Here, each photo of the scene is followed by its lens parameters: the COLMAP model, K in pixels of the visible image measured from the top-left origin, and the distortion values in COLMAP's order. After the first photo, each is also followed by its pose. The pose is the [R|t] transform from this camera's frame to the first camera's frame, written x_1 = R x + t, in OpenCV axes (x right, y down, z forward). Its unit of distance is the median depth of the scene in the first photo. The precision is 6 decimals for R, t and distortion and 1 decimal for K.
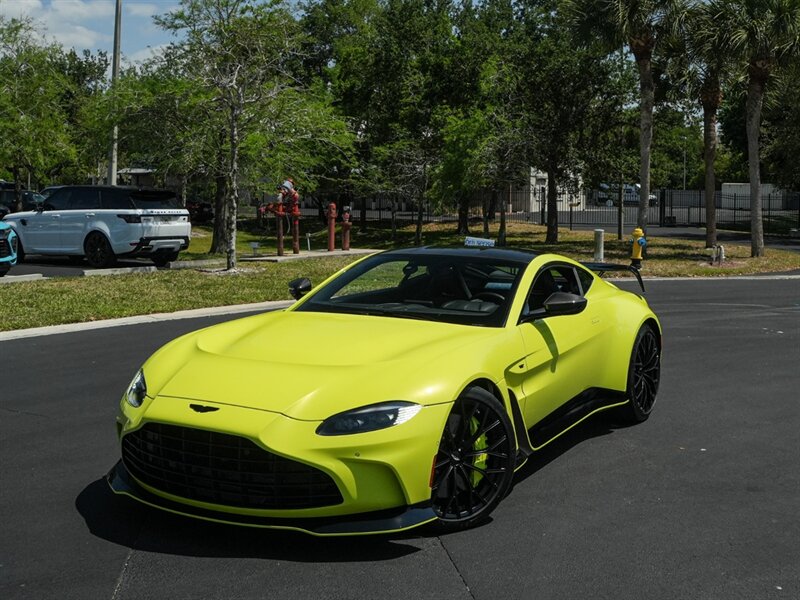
lens RADIAL K [[1006.8, 0, 411.5], [0, 1006.8, 263.5], [0, 0, 1]] dist [0.019921, 0.000000]
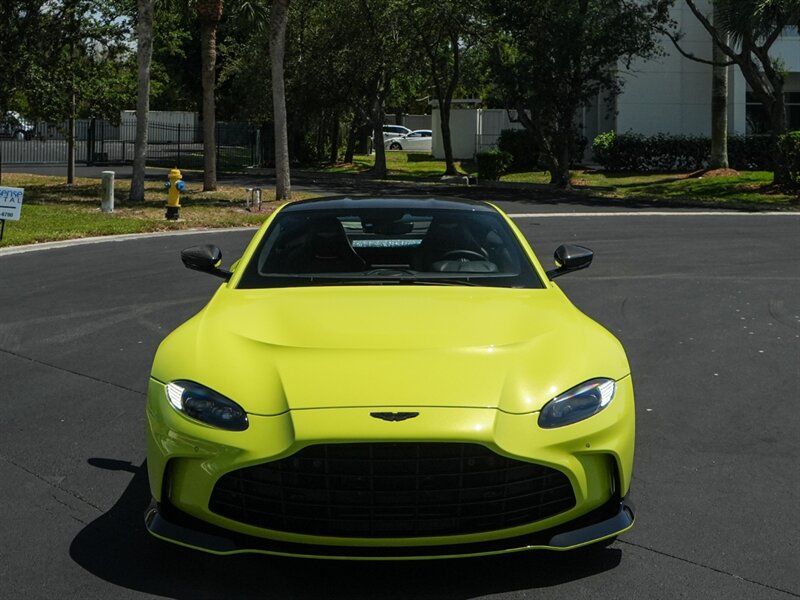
lens RADIAL K [[1277.6, 0, 389.9], [0, 1277.6, 203.6], [0, 0, 1]] dist [-0.016793, 0.000000]
pose [[0.855783, -0.036391, 0.516054, -0.503985], [0.039643, 0.999203, 0.004721, -0.016937], [-0.515814, 0.016417, 0.856543, 0.112703]]
